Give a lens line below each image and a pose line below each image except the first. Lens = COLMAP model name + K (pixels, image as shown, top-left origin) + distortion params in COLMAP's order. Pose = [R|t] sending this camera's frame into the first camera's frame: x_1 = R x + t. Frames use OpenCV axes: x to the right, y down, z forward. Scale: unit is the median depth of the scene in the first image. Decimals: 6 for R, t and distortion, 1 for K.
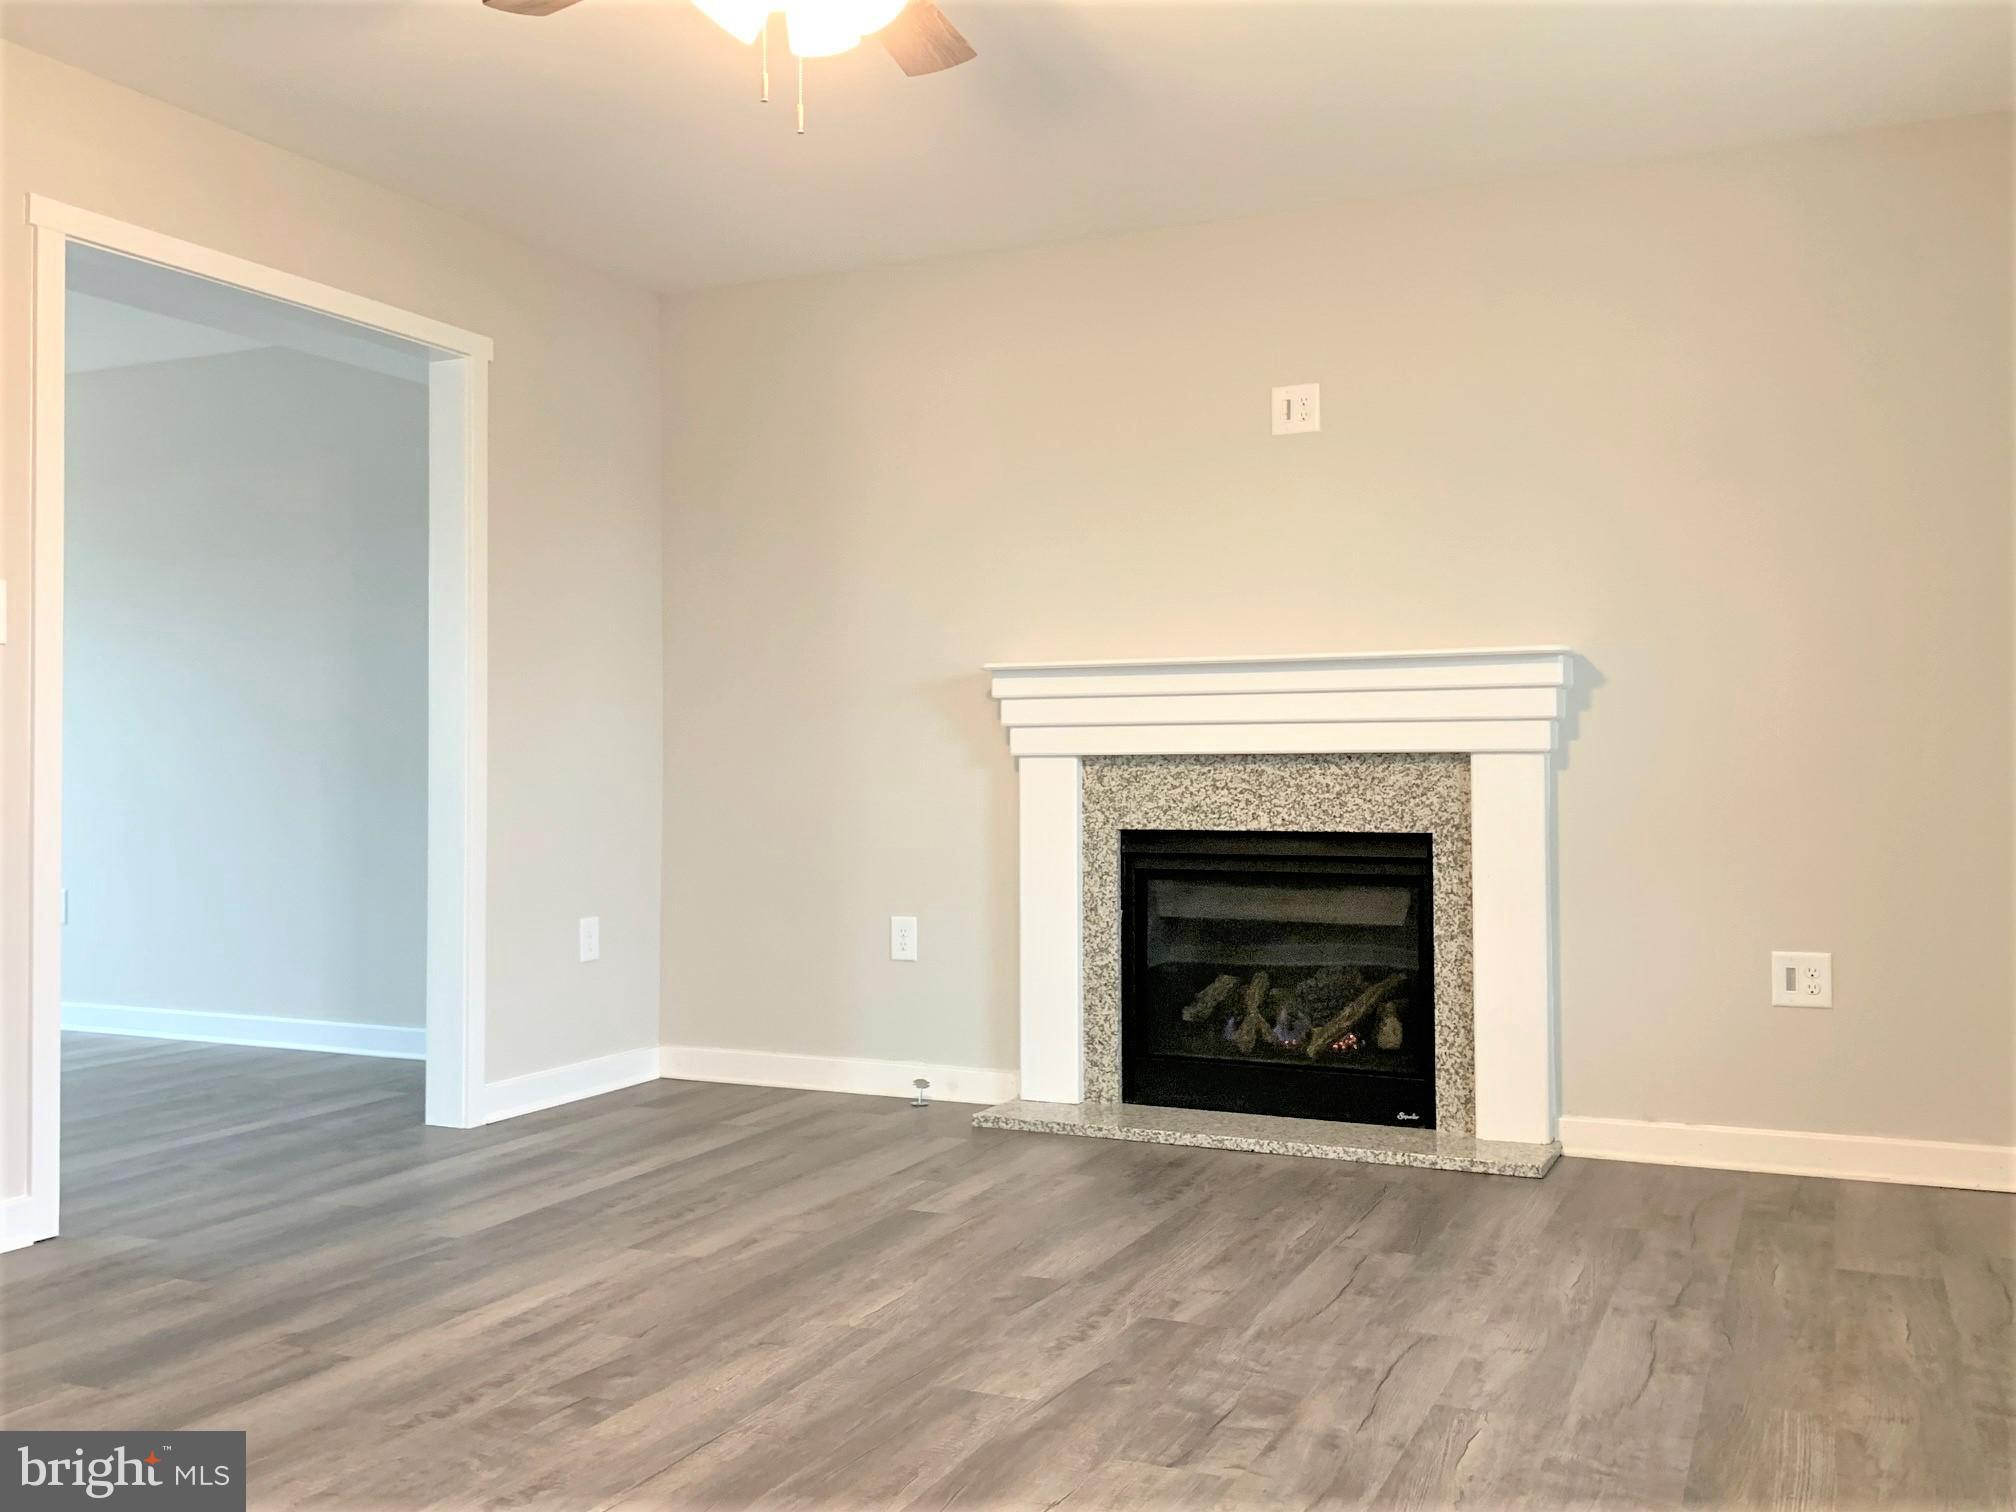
lens RADIAL K [[1816.0, 0, 1008.0], [0, 1816.0, 756.0], [0, 0, 1]] dist [0.151688, -0.409210]
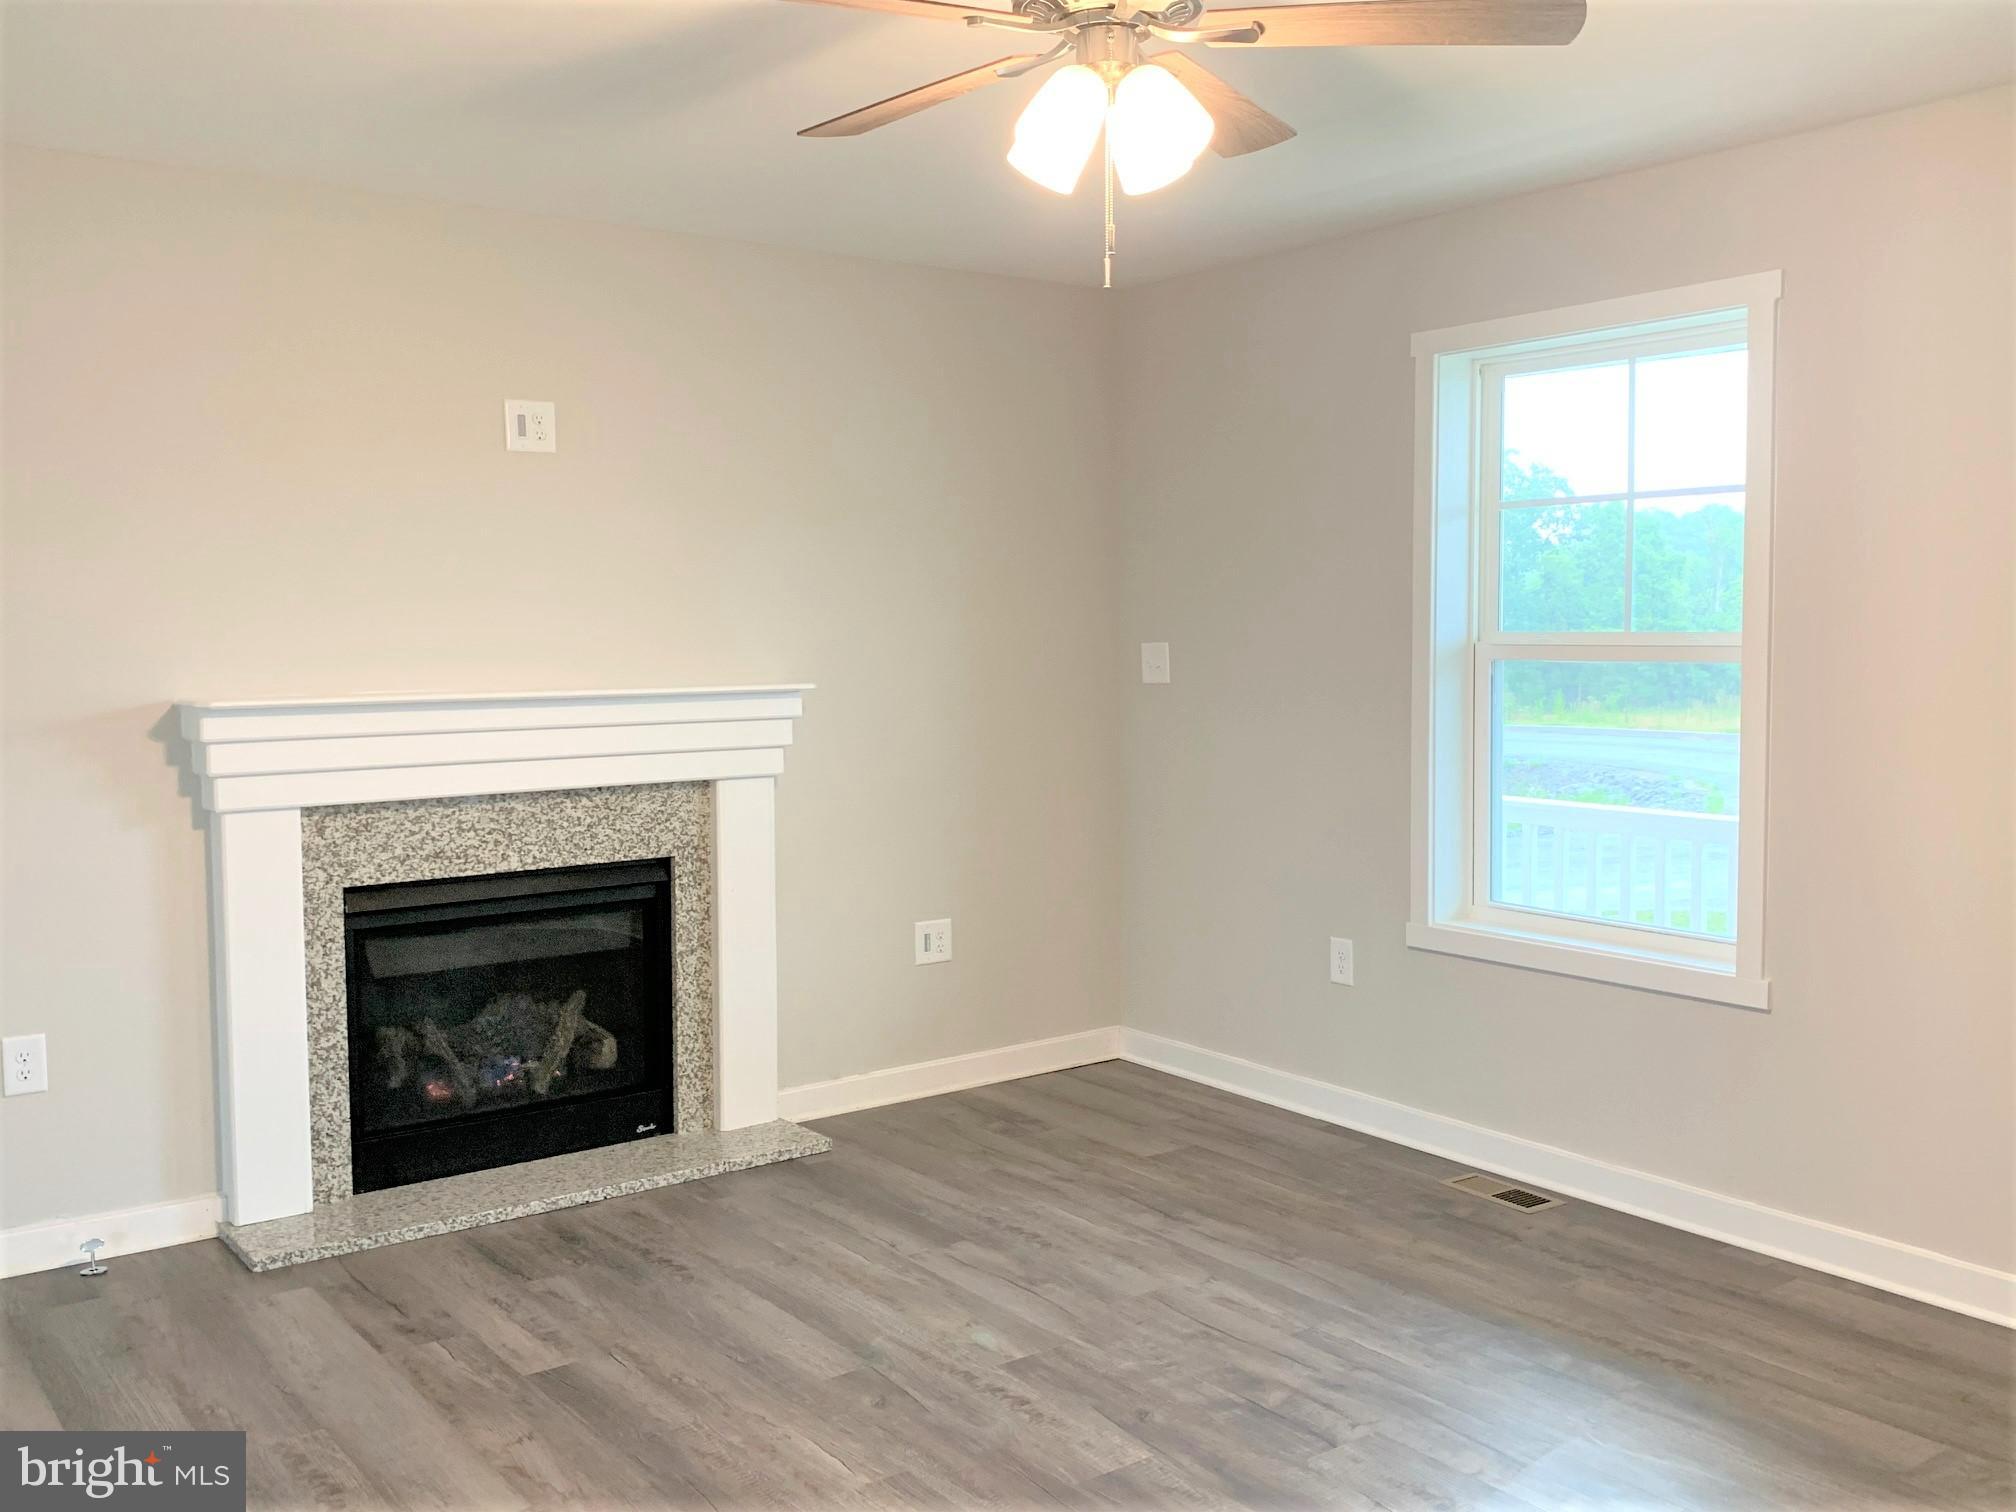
lens RADIAL K [[1816.0, 0, 1008.0], [0, 1816.0, 756.0], [0, 0, 1]] dist [0.151688, -0.409210]
pose [[0.483644, -0.068062, 0.872614, -0.573734], [-0.001275, 0.996916, 0.078464, -0.095568], [-0.875264, -0.039061, 0.482066, 0.324067]]
